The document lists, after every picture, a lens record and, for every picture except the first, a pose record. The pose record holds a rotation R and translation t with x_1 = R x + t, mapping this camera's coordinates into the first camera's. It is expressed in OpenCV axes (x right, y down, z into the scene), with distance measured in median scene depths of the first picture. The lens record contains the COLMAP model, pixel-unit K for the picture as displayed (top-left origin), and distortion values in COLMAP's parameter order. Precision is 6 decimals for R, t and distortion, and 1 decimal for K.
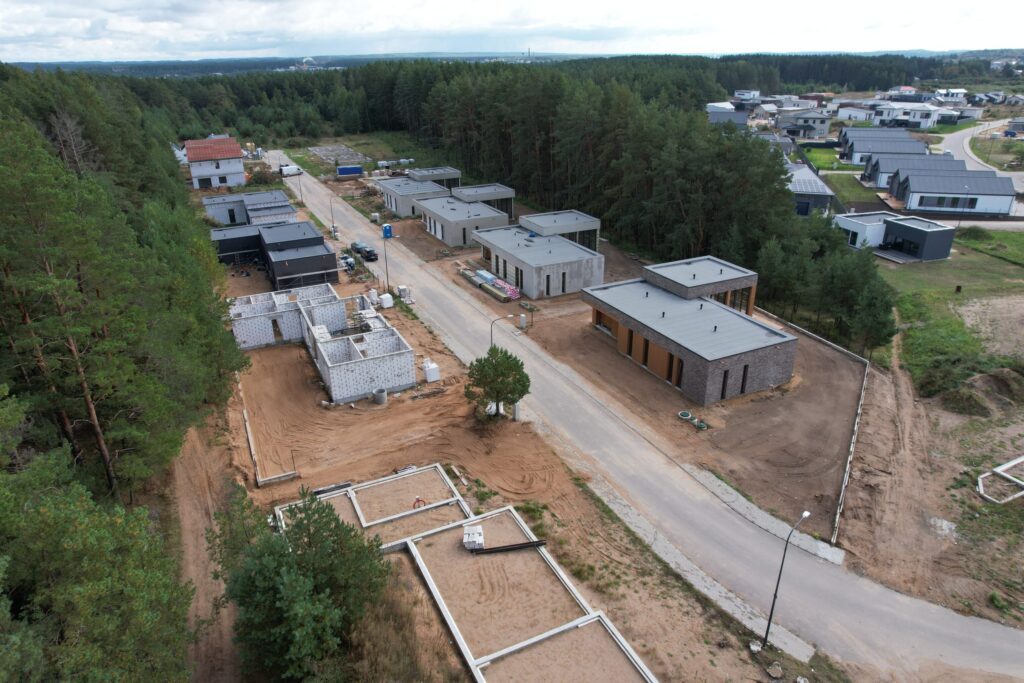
lens RADIAL K [[662.8, 0, 512.0], [0, 662.8, 341.5], [0, 0, 1]] dist [-0.077893, 0.068741]
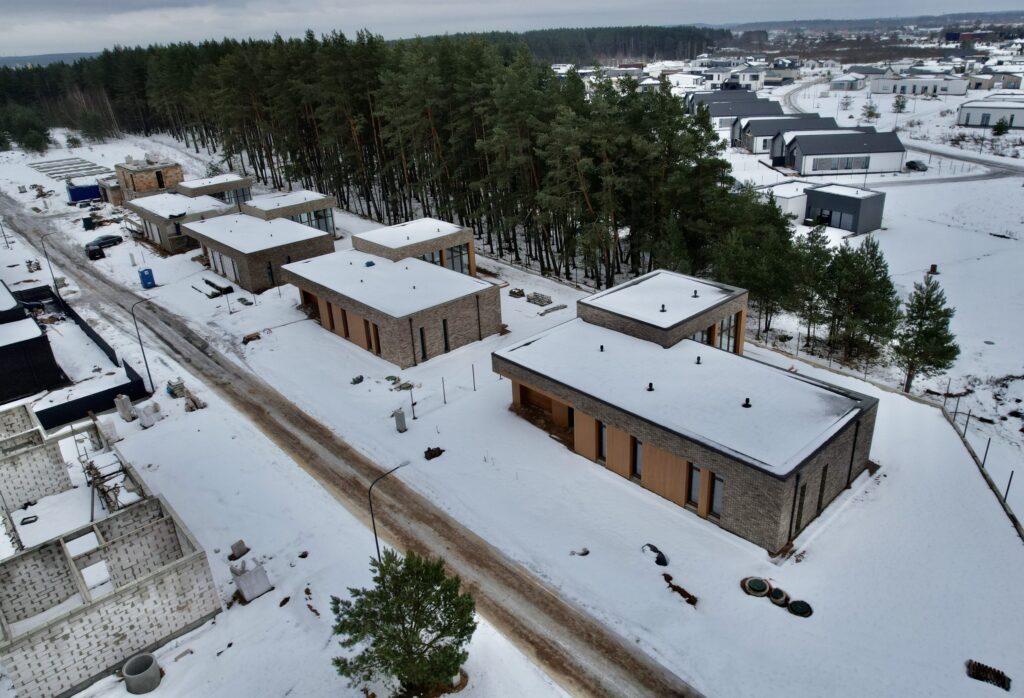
lens RADIAL K [[700.3, 0, 513.6], [0, 700.3, 329.0], [0, 0, 1]] dist [-0.053873, -0.000927]
pose [[0.957621, -0.140144, 0.251638, -0.025396], [0.145948, 0.989282, -0.004453, -0.077729], [-0.248317, 0.040991, 0.967811, 0.318833]]
